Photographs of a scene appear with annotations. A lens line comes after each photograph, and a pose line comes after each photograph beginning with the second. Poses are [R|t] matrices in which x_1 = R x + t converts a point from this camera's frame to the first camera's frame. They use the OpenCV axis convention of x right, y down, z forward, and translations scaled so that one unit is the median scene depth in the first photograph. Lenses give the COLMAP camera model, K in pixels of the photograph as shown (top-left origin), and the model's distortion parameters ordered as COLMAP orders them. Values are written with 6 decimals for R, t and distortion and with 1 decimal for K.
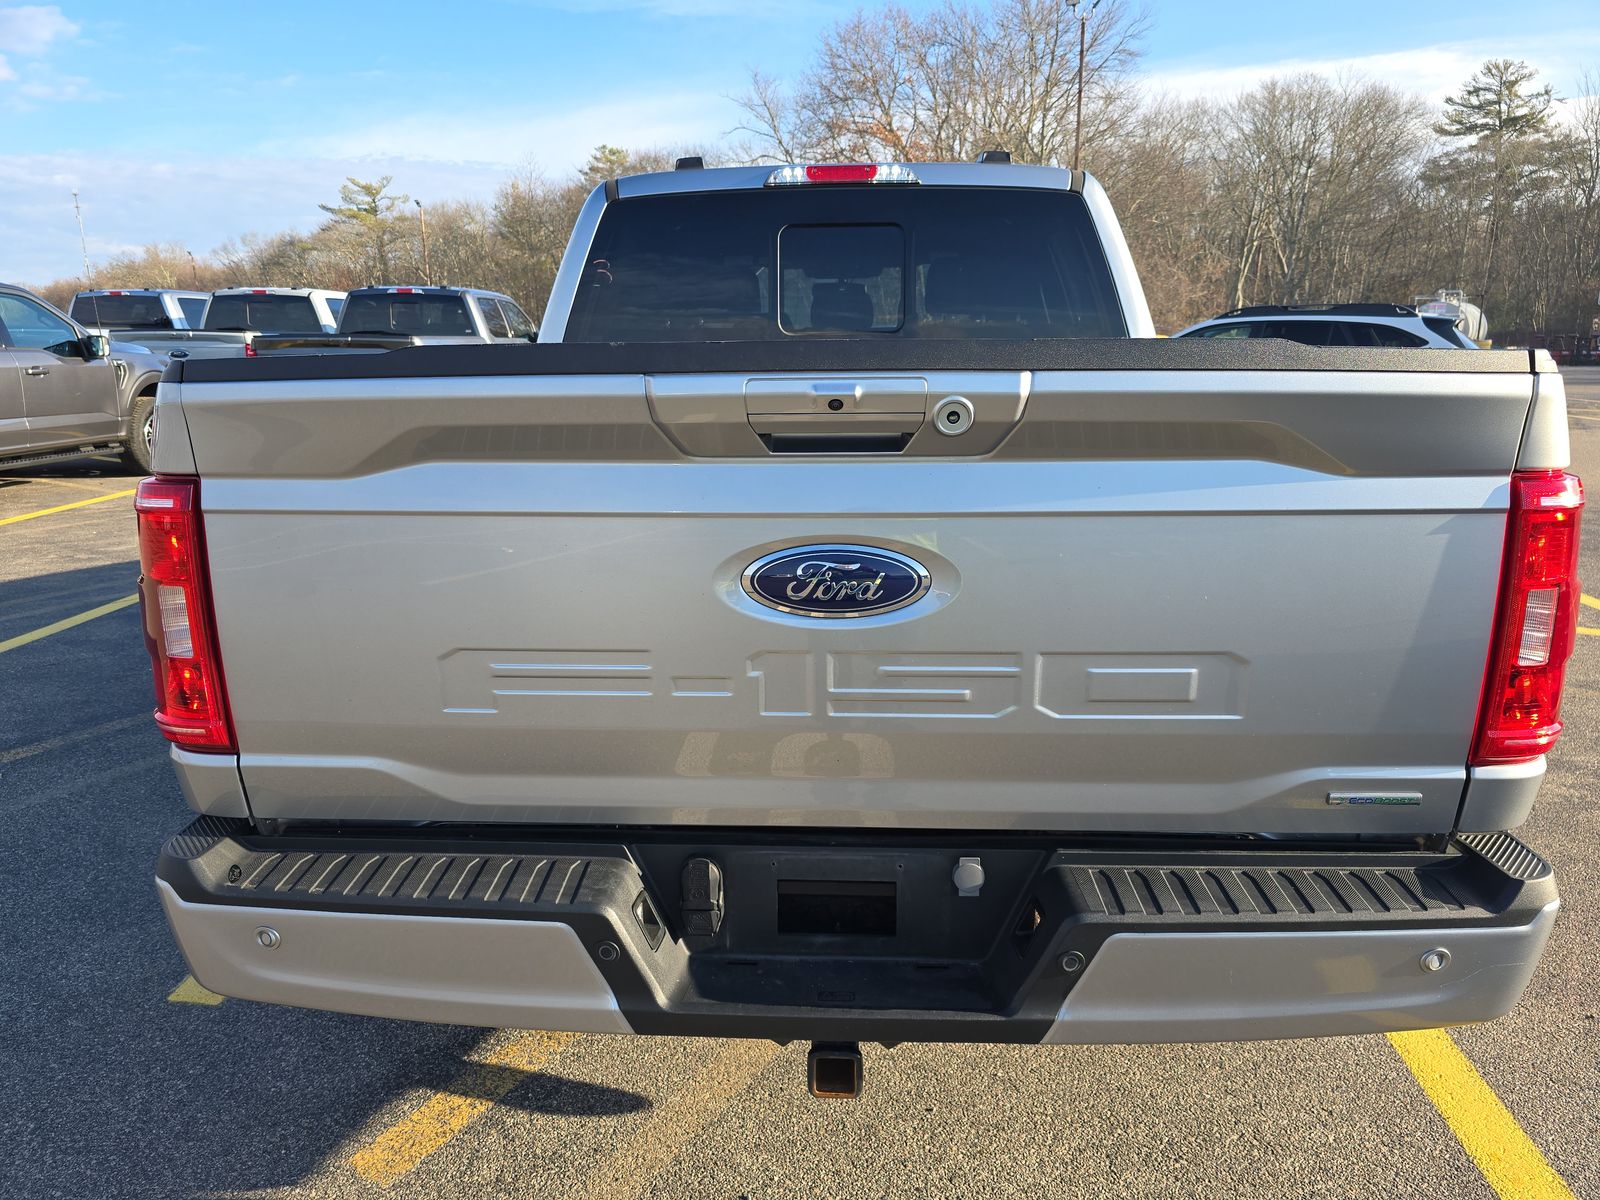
lens RADIAL K [[1099.5, 0, 800.0], [0, 1099.5, 600.0], [0, 0, 1]] dist [0.006485, -0.003078]
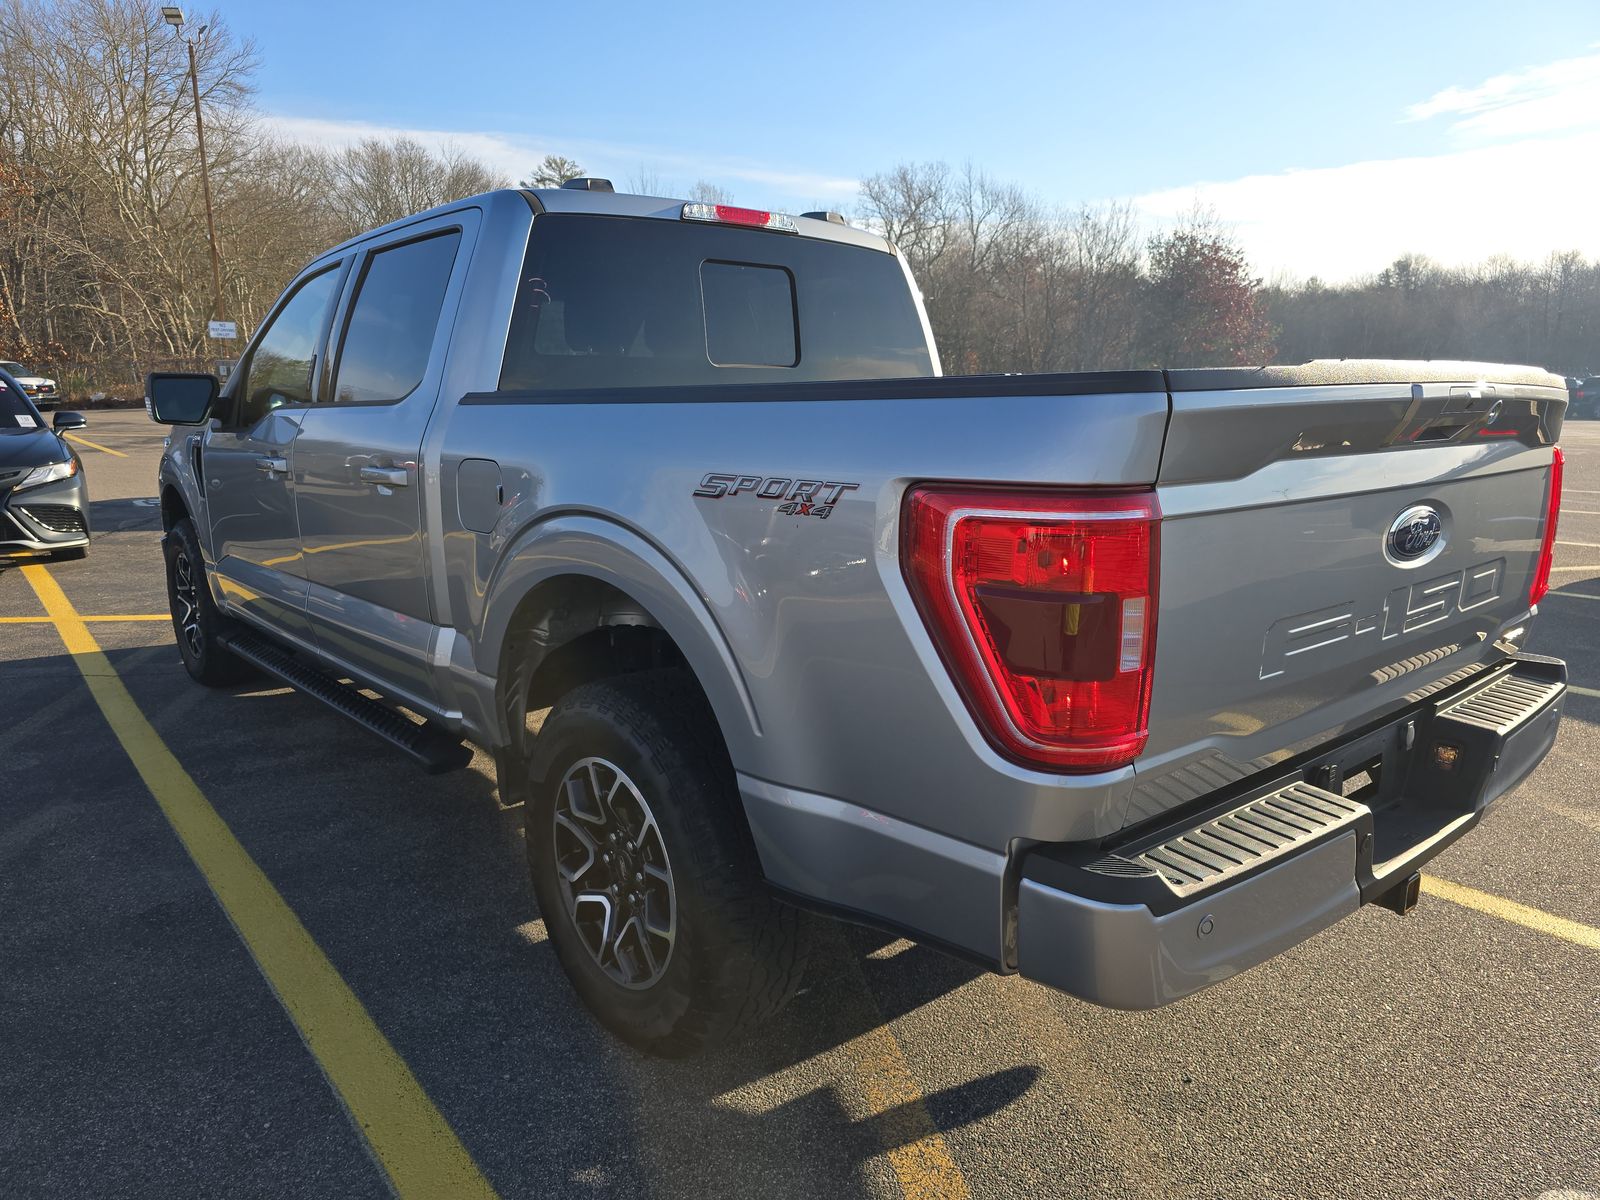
lens RADIAL K [[1099.5, 0, 800.0], [0, 1099.5, 600.0], [0, 0, 1]] dist [0.006485, -0.003078]
pose [[0.721081, -0.115199, 0.683206, -0.665427], [0.144957, 0.989341, 0.013824, -0.030183], [-0.677517, 0.089067, 0.730094, 0.220540]]
